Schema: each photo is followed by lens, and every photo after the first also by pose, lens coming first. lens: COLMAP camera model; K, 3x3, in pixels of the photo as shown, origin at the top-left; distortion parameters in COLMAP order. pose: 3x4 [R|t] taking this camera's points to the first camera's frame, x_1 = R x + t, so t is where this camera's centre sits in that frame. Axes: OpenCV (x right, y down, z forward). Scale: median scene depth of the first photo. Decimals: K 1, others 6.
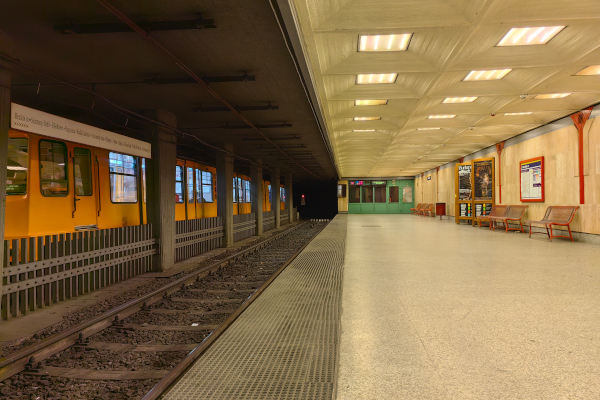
lens RADIAL K [[479.2, 0, 309.8], [0, 479.2, 196.7], [0, 0, 1]] dist [0.041276, -0.051382]
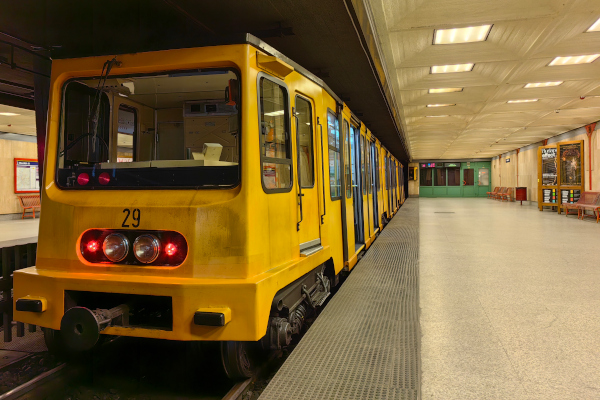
lens RADIAL K [[479.2, 0, 293.5], [0, 479.2, 181.6], [0, 0, 1]] dist [0.041276, -0.051382]
pose [[0.984860, -0.002526, -0.173336, -0.008310], [0.003891, 0.999964, 0.007532, -0.019613], [0.173310, -0.008092, 0.984834, -0.020429]]
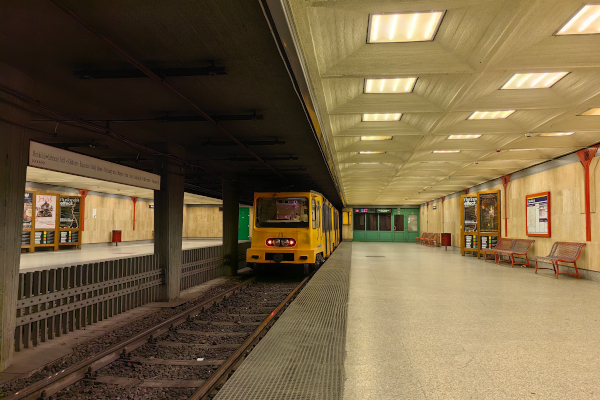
lens RADIAL K [[479.2, 0, 301.1], [0, 479.2, 206.1], [0, 0, 1]] dist [0.041276, -0.051382]
pose [[0.999515, 0.013913, -0.027846, -0.001240], [-0.014809, 0.999371, -0.032221, -0.018259], [0.027380, 0.032618, 0.999093, -0.013531]]
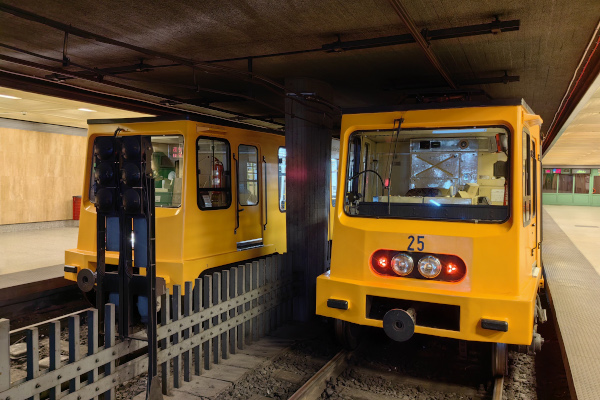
lens RADIAL K [[479.2, 0, 298.6], [0, 479.2, 201.7], [0, 0, 1]] dist [0.041276, -0.051382]
pose [[0.937199, 0.035740, -0.346958, -0.159108], [-0.017519, 0.998304, 0.055515, -0.059339], [0.348354, -0.045950, 0.936236, -0.185166]]
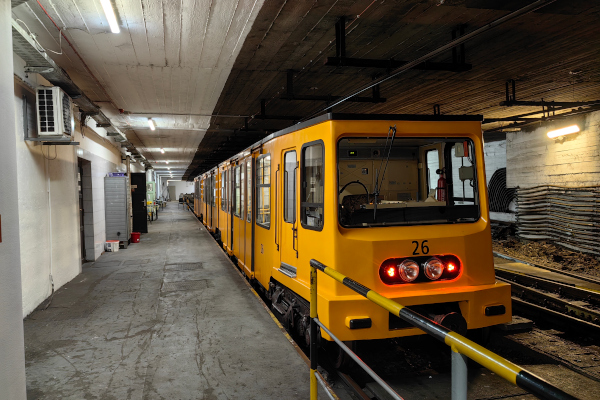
lens RADIAL K [[479.2, 0, 299.2], [0, 479.2, 198.1], [0, 0, 1]] dist [0.041276, -0.051382]
pose [[0.942724, -0.016511, 0.333164, -0.541047], [0.009649, 0.999706, 0.022240, -0.056340], [-0.333434, -0.017752, 0.942606, -0.110144]]
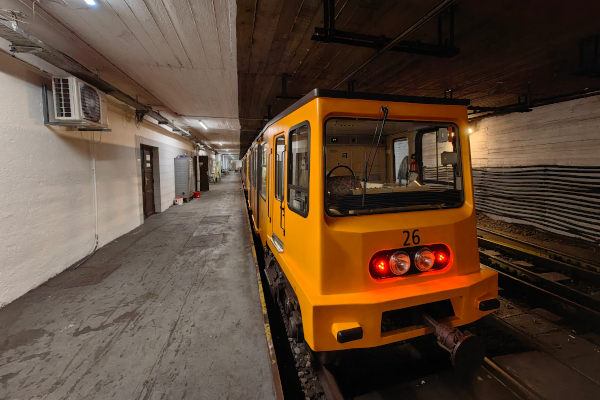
lens RADIAL K [[229.8, 0, 305.2], [0, 229.8, 186.9], [0, 0, 1]] dist [0.003072, -0.000035]
pose [[0.933510, -0.034803, 0.356858, -0.417501], [-0.000791, 0.995076, 0.099116, -0.064713], [-0.358550, -0.092808, 0.928886, 0.184392]]
